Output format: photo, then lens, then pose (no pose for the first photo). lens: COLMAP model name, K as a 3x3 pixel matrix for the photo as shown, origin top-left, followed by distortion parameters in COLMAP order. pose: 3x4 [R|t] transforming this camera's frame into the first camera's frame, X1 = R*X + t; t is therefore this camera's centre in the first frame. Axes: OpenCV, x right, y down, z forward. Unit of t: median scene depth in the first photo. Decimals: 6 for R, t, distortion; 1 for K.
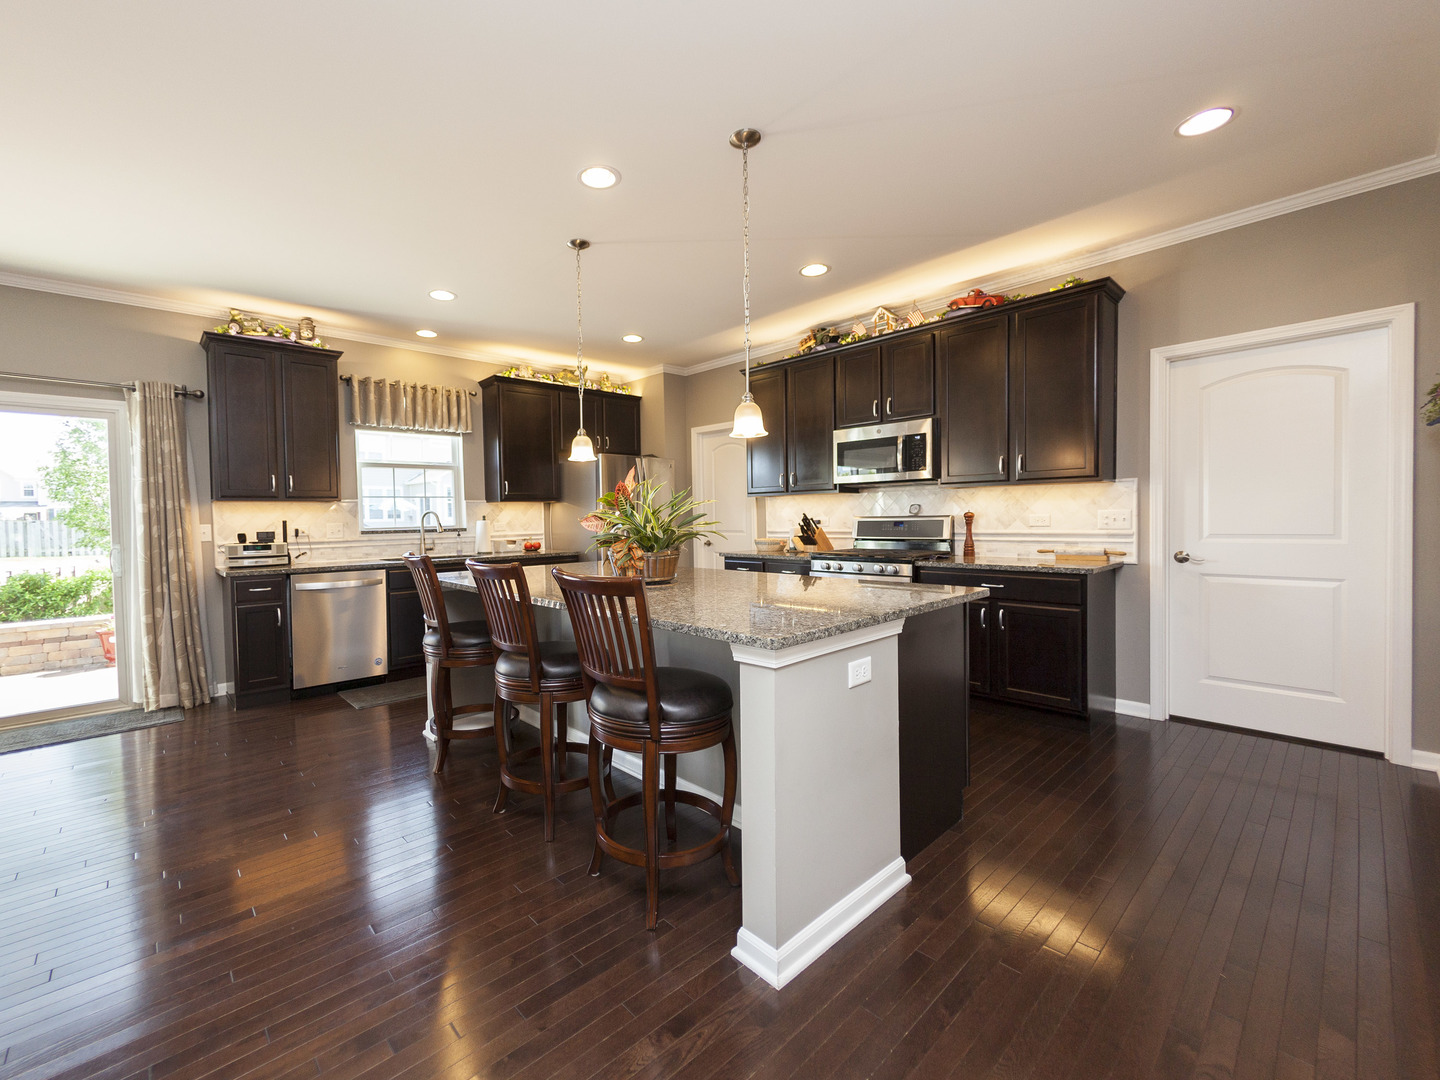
lens RADIAL K [[596.3, 0, 674.1], [0, 596.3, 525.9], [0, 0, 1]] dist [-0.001940, -0.000358]
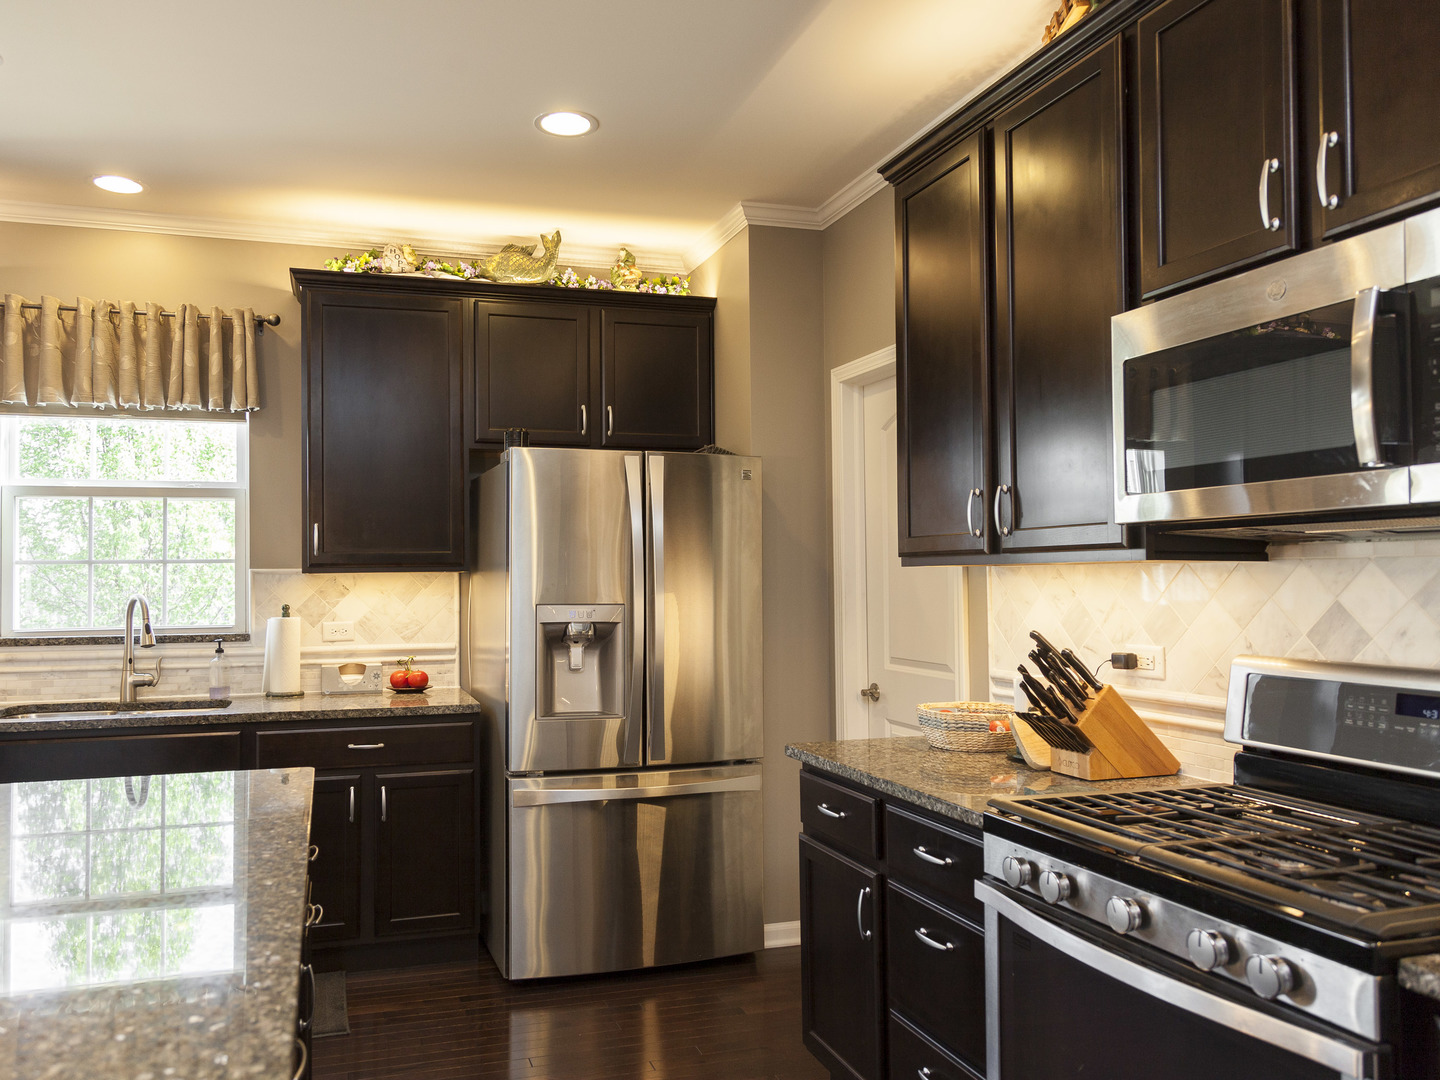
lens RADIAL K [[1073.5, 0, 658.2], [0, 1073.5, 543.6], [0, 0, 1]] dist [0.027768, -0.006288]
pose [[0.909172, -0.001219, -0.416419, 0.265953], [-0.018239, 0.998920, -0.042745, -0.037431], [0.416021, 0.046458, 0.908167, 0.475786]]
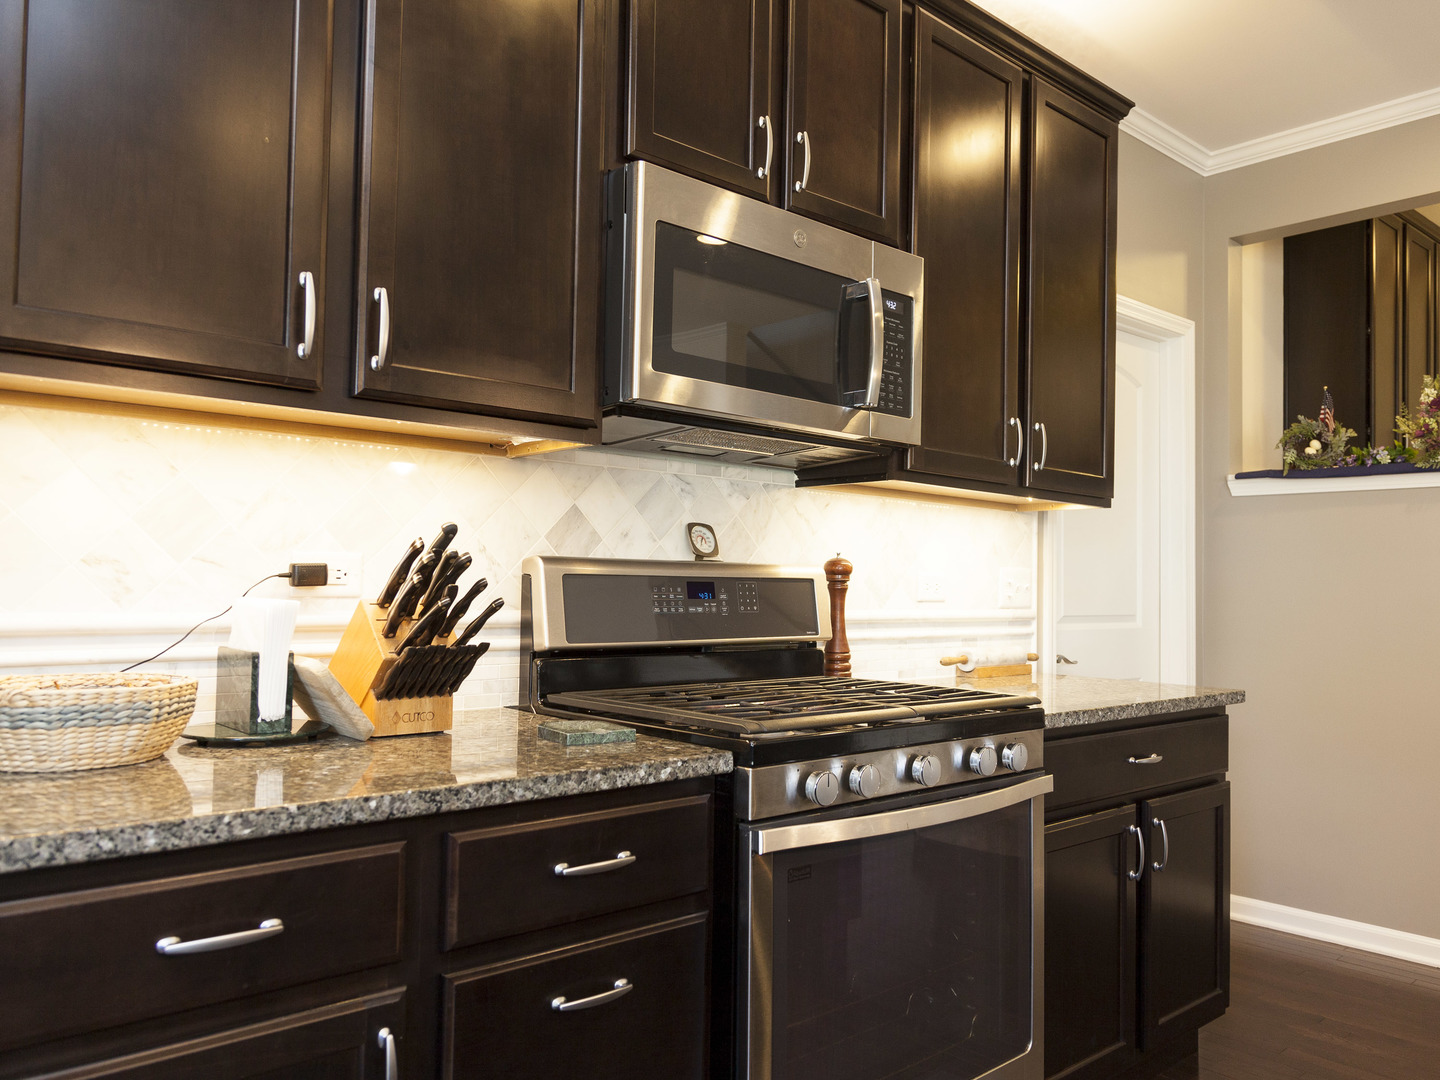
lens RADIAL K [[1119.8, 0, 720.0], [0, 1119.8, 540.0], [0, 0, 1]] dist [0.019659, -0.010069]
pose [[-0.012405, 0.059535, 0.998149, -0.128575], [-0.001021, 0.998225, -0.059552, 0.004002], [-0.999923, -0.001758, -0.012322, 0.916700]]
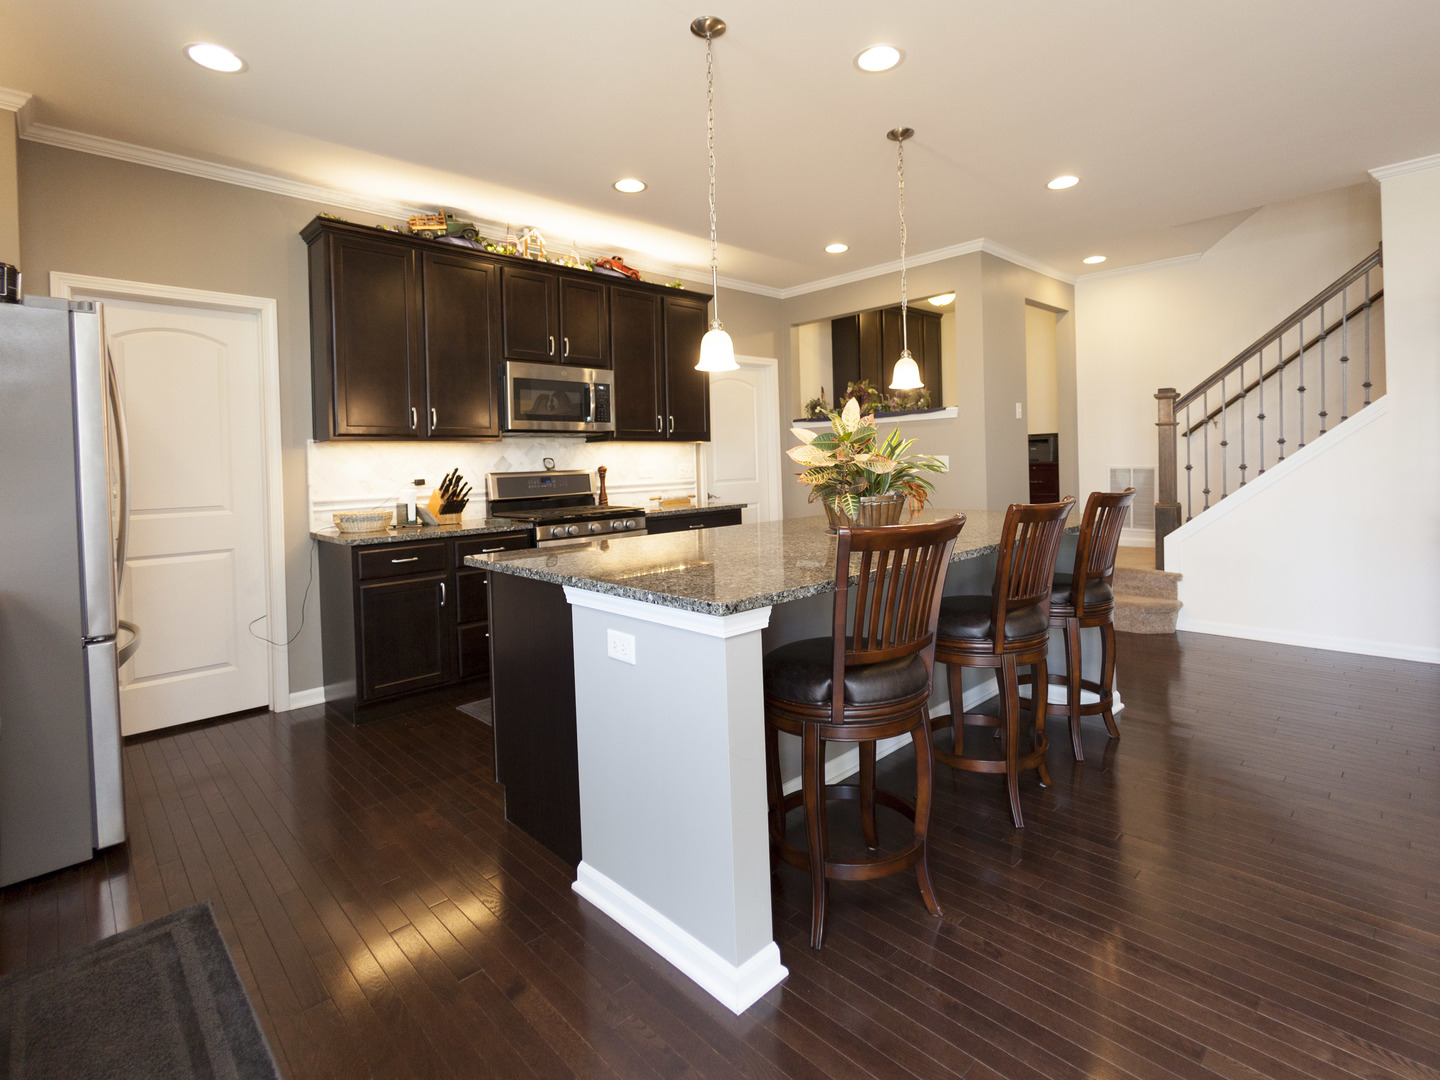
lens RADIAL K [[728.4, 0, 725.1], [0, 728.4, 462.6], [0, 0, 1]] dist [0.014143, 0.000028]
pose [[-0.045375, 0.019083, 0.998788, -0.649744], [0.046237, 0.998786, -0.016982, 0.001534], [-0.997899, 0.045410, -0.046203, 0.721142]]
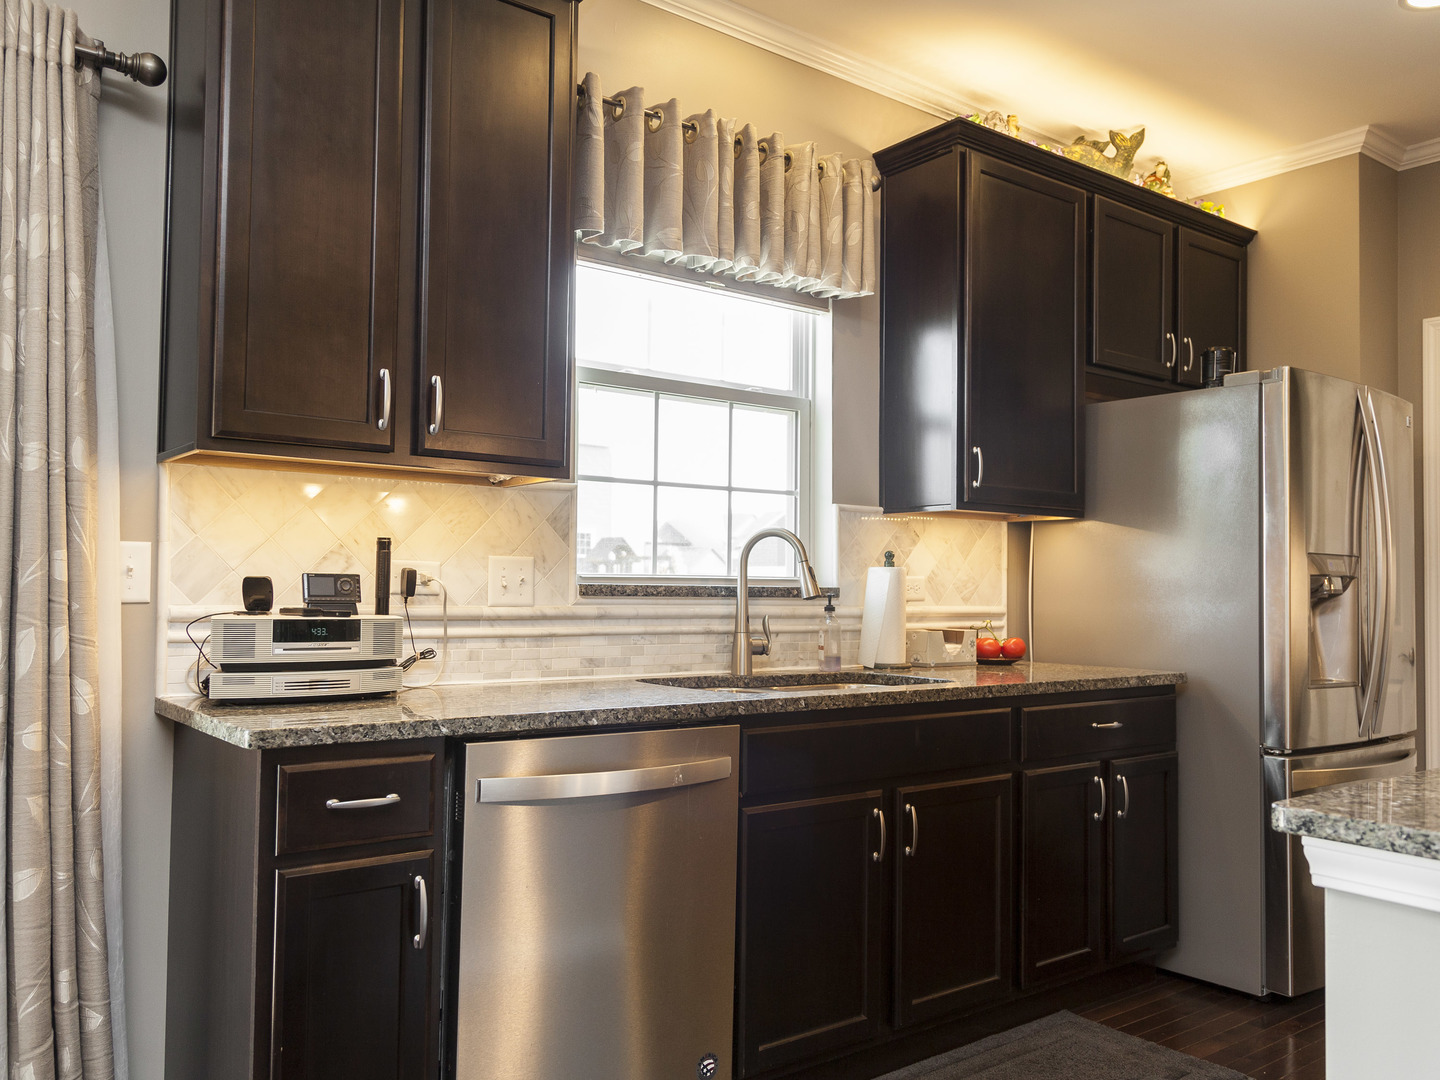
lens RADIAL K [[1119.8, 0, 720.0], [0, 1119.8, 540.0], [0, 0, 1]] dist [0.019659, -0.010069]
pose [[0.997209, 0.030461, -0.068169, -0.419623], [-0.034253, 0.997890, -0.055165, 0.014848], [0.066344, 0.057346, 0.996148, 0.433969]]
